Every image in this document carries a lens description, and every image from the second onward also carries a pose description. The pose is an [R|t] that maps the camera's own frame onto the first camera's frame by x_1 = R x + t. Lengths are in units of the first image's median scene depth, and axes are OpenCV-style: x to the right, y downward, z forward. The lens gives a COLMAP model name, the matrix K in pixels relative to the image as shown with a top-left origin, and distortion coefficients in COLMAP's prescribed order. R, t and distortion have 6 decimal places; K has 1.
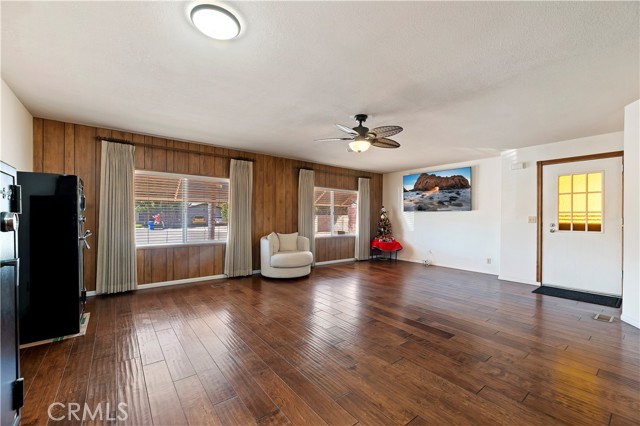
lens RADIAL K [[269.1, 0, 341.4], [0, 269.1, 219.3], [0, 0, 1]] dist [-0.001043, -0.000159]
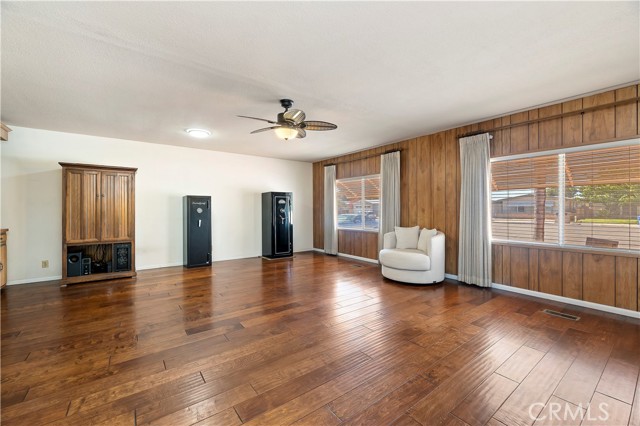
lens RADIAL K [[256.9, 0, 288.0], [0, 256.9, 209.6], [0, 0, 1]] dist [0.000235, 0.000092]
pose [[-0.118160, -0.005516, -0.992979, 0.583438], [-0.003893, 0.999979, -0.005091, 0.001046], [0.992987, 0.003264, -0.118179, 0.668886]]
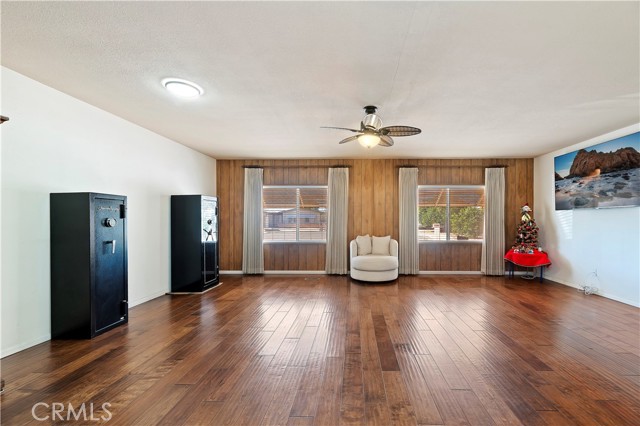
lens RADIAL K [[294.2, 0, 346.4], [0, 294.2, 219.1], [0, 0, 1]] dist [-0.001016, -0.000065]
pose [[0.748221, -0.007313, -0.663410, 0.404474], [0.001099, 0.999952, -0.009784, 0.000551], [0.663449, 0.006591, 0.748192, 0.119419]]
